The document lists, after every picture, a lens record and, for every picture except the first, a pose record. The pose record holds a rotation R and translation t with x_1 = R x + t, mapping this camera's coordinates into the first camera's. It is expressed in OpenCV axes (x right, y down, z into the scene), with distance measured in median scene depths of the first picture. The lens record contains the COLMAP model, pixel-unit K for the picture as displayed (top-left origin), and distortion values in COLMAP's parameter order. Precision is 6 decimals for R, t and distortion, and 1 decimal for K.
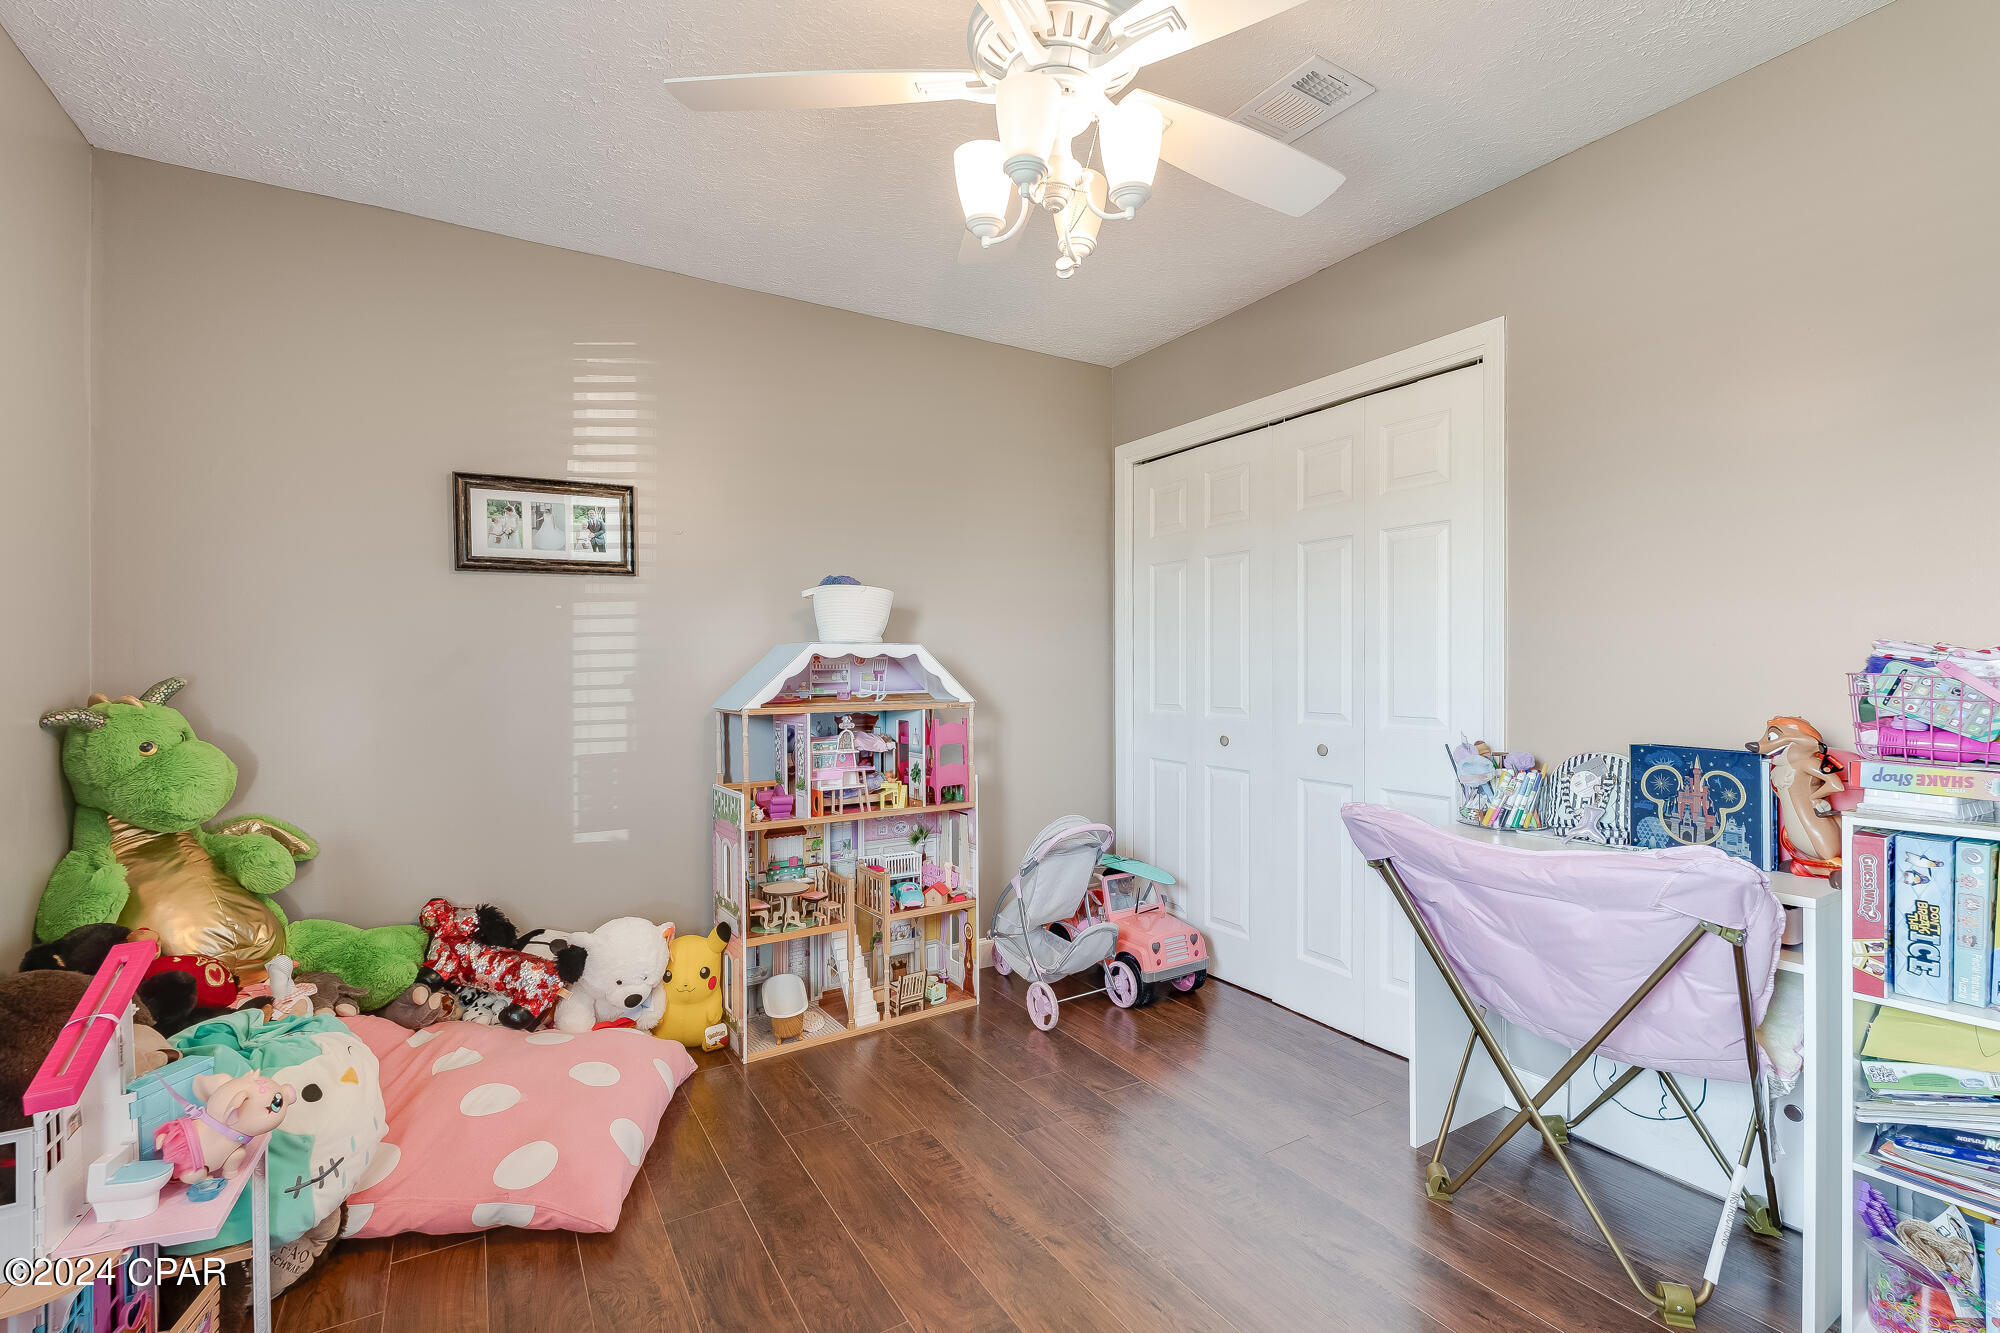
lens RADIAL K [[886.0, 0, 1004.9], [0, 886.0, 671.2], [0, 0, 1]] dist [-0.006551, 0.000038]
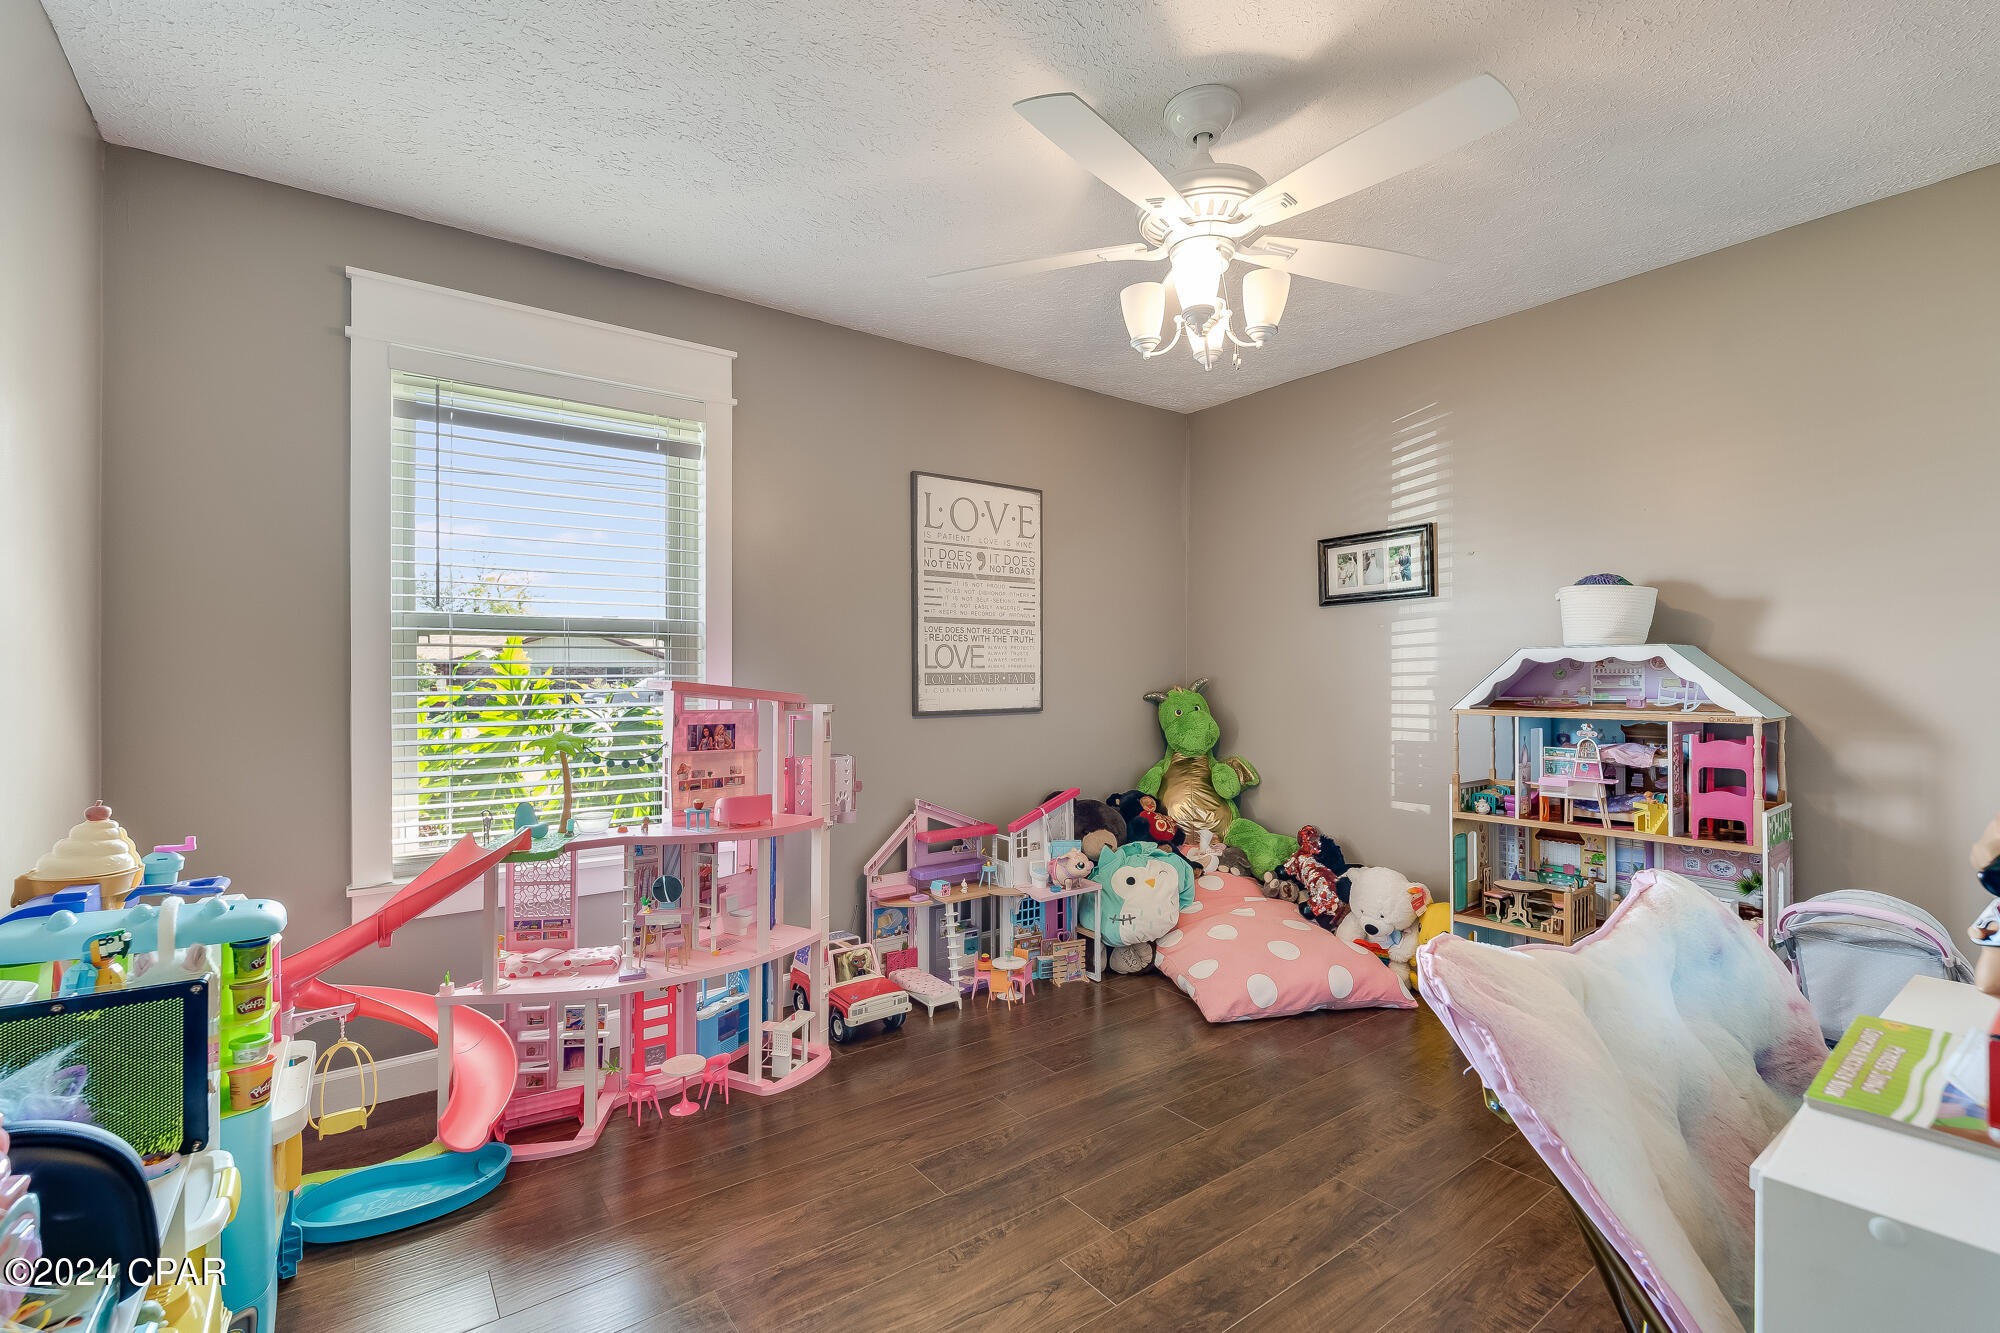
lens RADIAL K [[894.9, 0, 1006.8], [0, 894.9, 671.2], [0, 0, 1]] dist [-0.001897, -0.000139]
pose [[0.093316, -0.001825, -0.995635, 0.762192], [-0.001738, 0.999996, -0.001996, -0.002109], [0.995635, 0.001917, 0.093312, 0.314775]]
